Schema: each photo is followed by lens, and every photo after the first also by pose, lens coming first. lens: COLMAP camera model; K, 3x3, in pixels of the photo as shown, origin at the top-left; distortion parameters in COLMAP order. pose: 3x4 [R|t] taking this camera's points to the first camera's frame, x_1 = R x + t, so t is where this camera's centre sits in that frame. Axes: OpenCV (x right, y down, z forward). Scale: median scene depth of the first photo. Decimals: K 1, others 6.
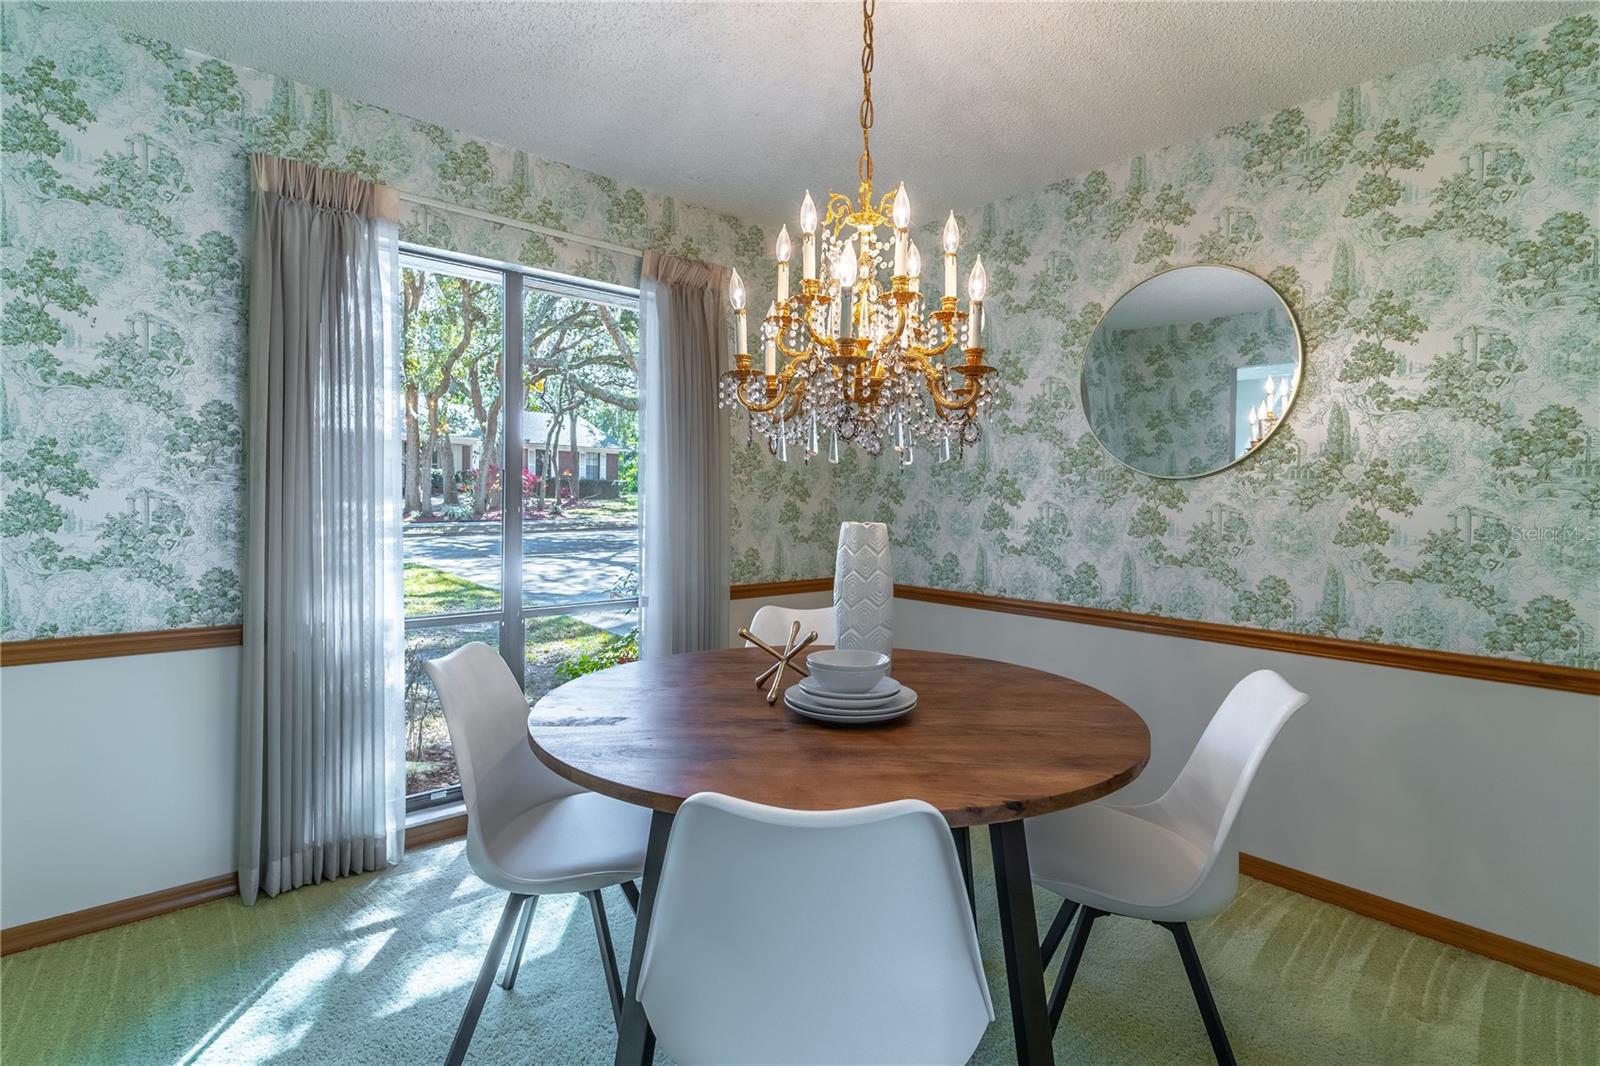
lens RADIAL K [[745.3, 0, 800.2], [0, 745.3, 522.4], [0, 0, 1]] dist [-0.023722, 0.000878]
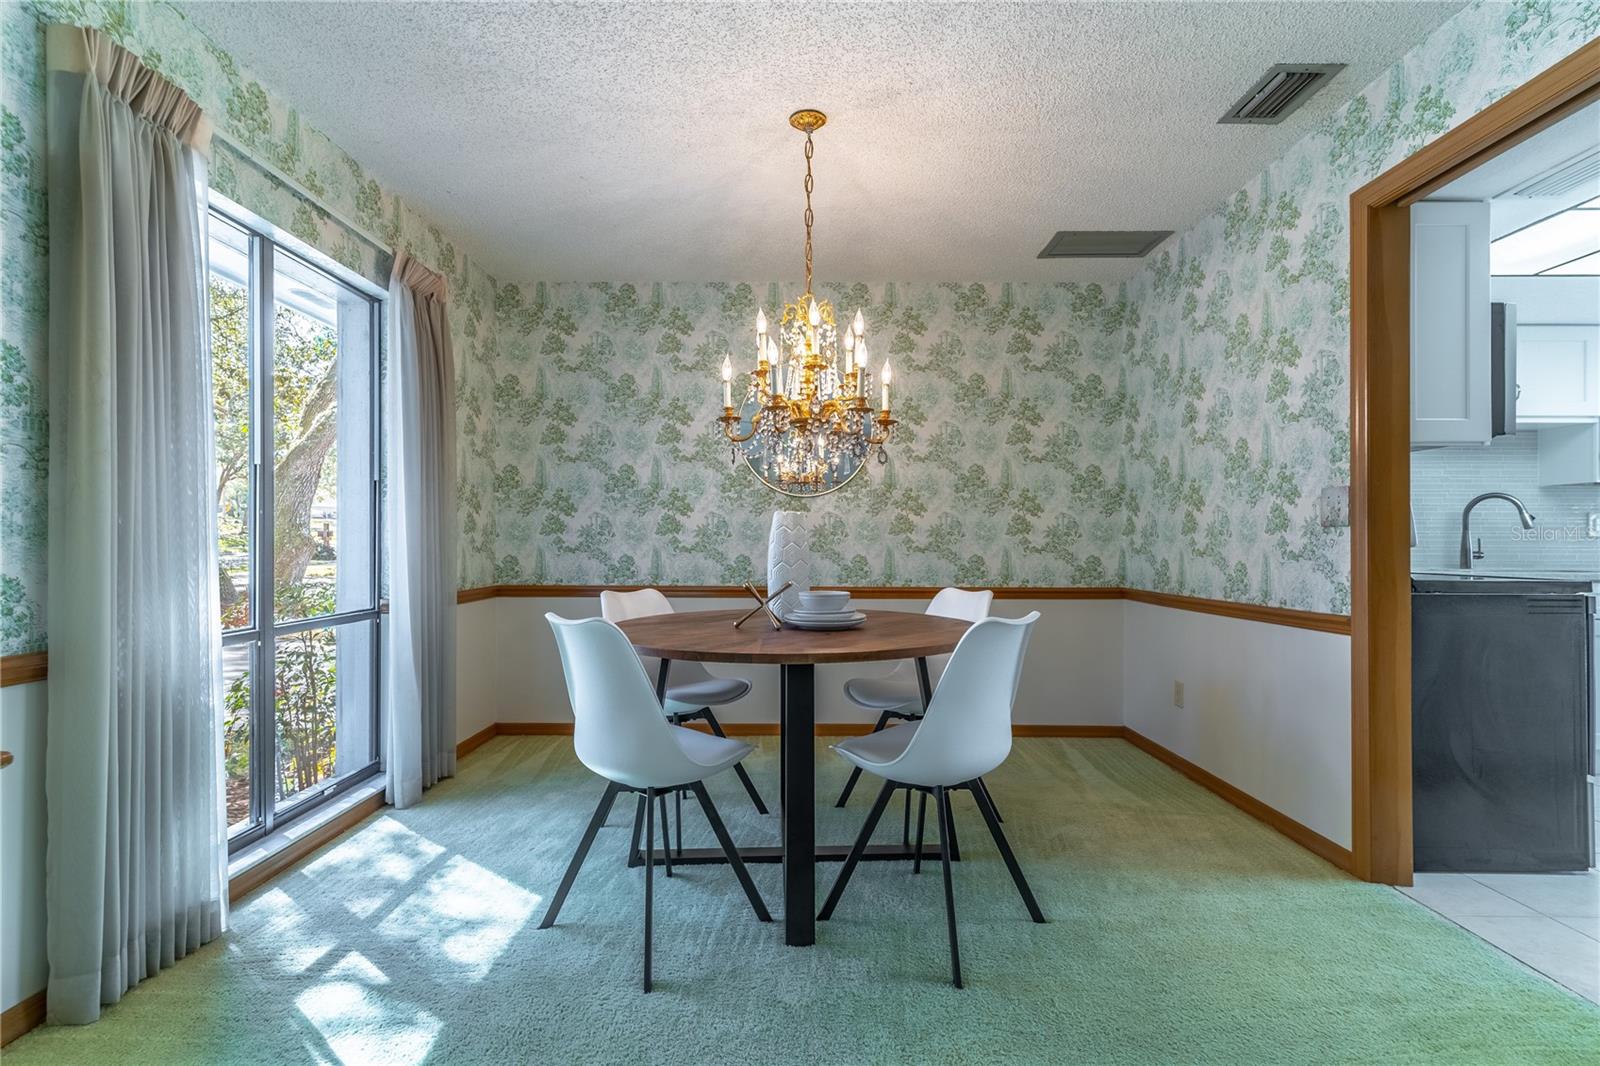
lens RADIAL K [[765.3, 0, 795.9], [0, 765.3, 538.6], [0, 0, 1]] dist [0.003150, 0.000774]
pose [[0.663660, -0.009788, 0.747970, -0.788590], [0.030913, 0.999419, -0.014349, 0.057765], [-0.747395, 0.032645, 0.663577, -0.063394]]
